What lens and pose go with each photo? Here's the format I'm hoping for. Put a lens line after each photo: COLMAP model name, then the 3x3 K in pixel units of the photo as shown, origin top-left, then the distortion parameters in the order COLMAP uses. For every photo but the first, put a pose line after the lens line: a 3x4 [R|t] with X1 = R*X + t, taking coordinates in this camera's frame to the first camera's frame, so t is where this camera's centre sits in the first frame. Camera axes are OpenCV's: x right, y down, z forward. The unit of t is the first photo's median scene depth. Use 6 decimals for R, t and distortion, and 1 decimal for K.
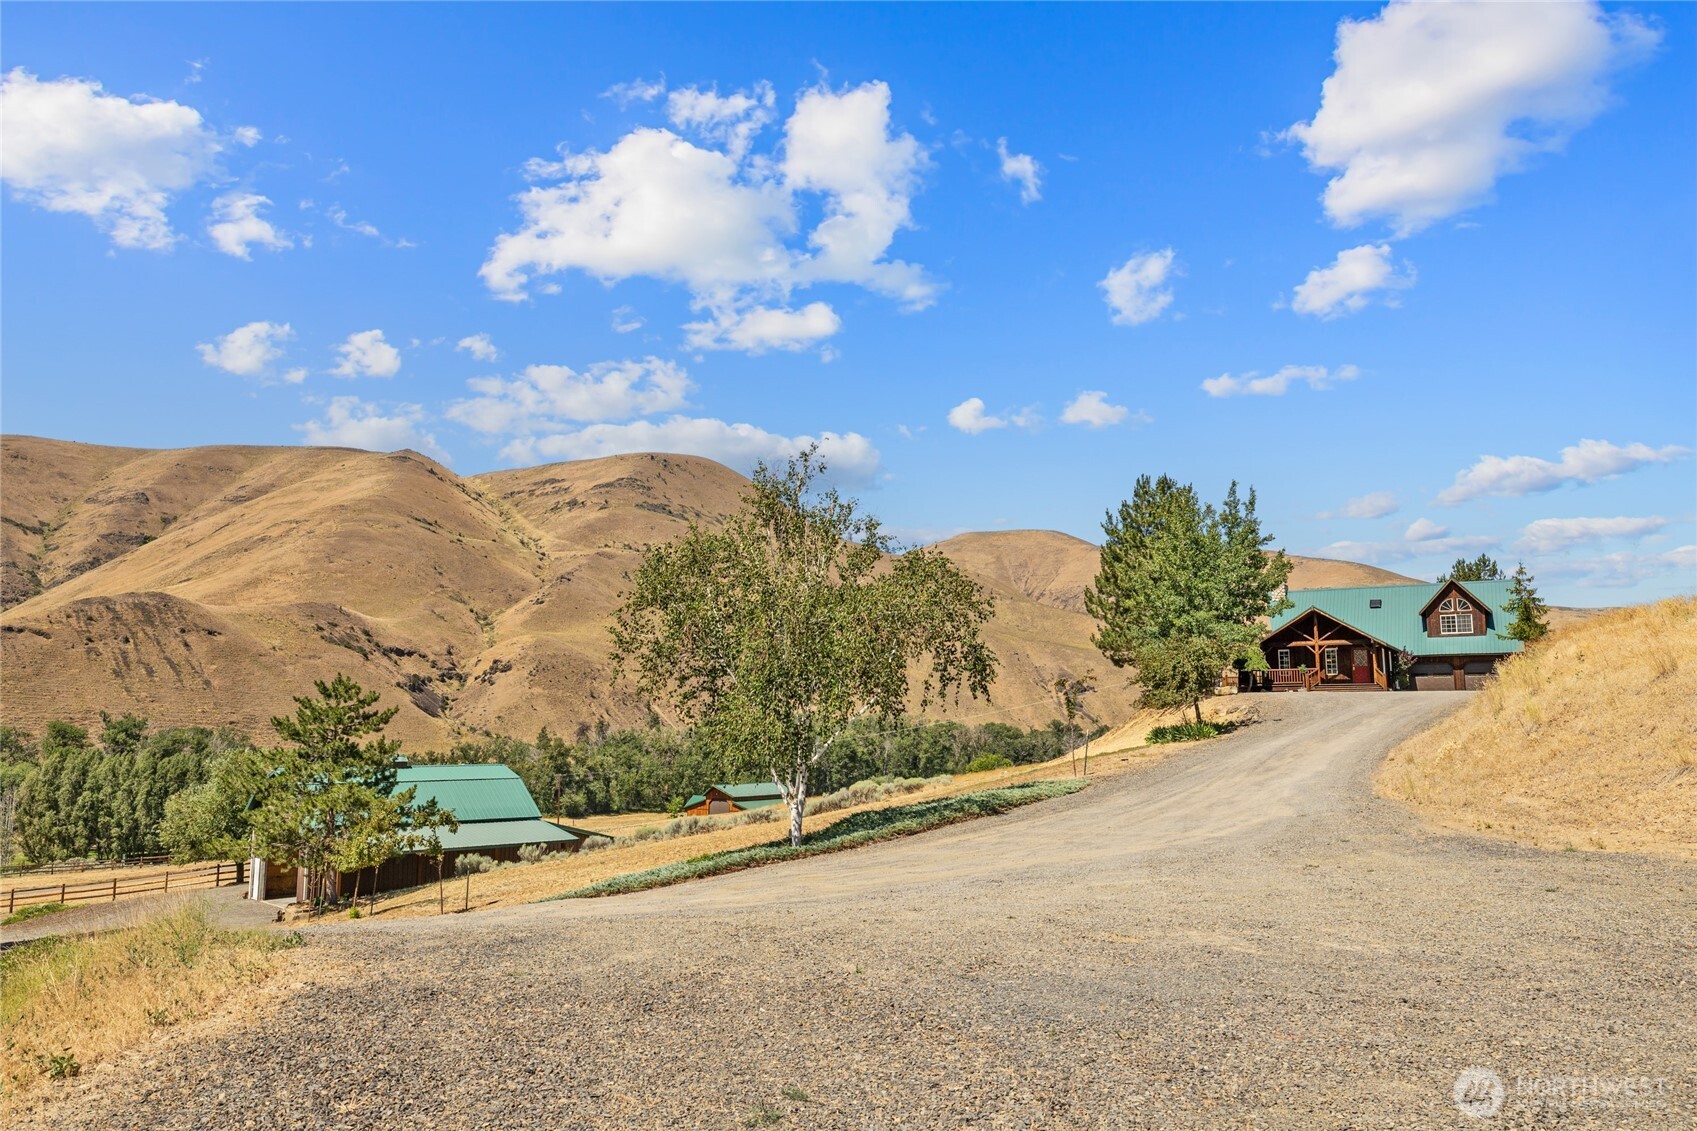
lens RADIAL K [[1304.4, 0, 852.7], [0, 1304.4, 566.7], [0, 0, 1]] dist [0.004395, 0.004519]
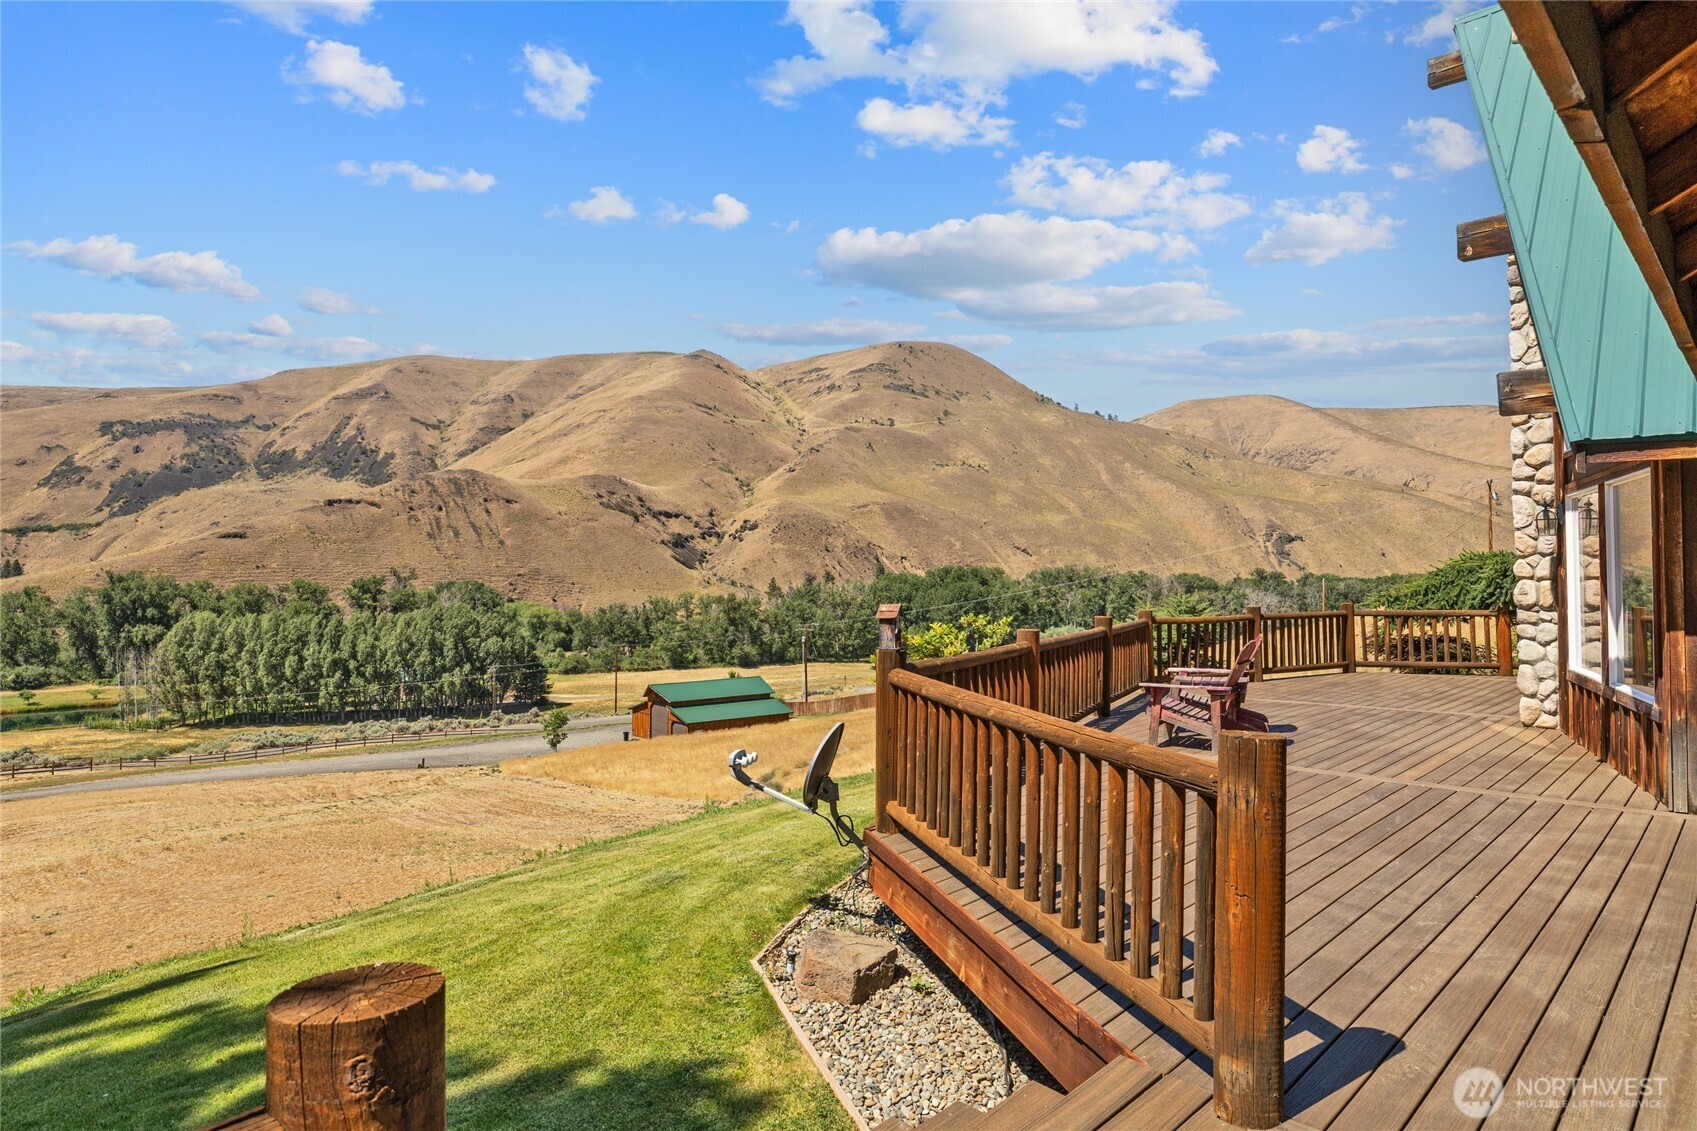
lens RADIAL K [[1016.0, 0, 845.2], [0, 1016.0, 565.9], [0, 0, 1]] dist [-0.005903, 0.002531]
pose [[0.967666, -0.003357, -0.252214, 0.042591], [0.033376, 0.992823, 0.114838, 0.010057], [0.250018, -0.119543, 0.960833, 0.133247]]
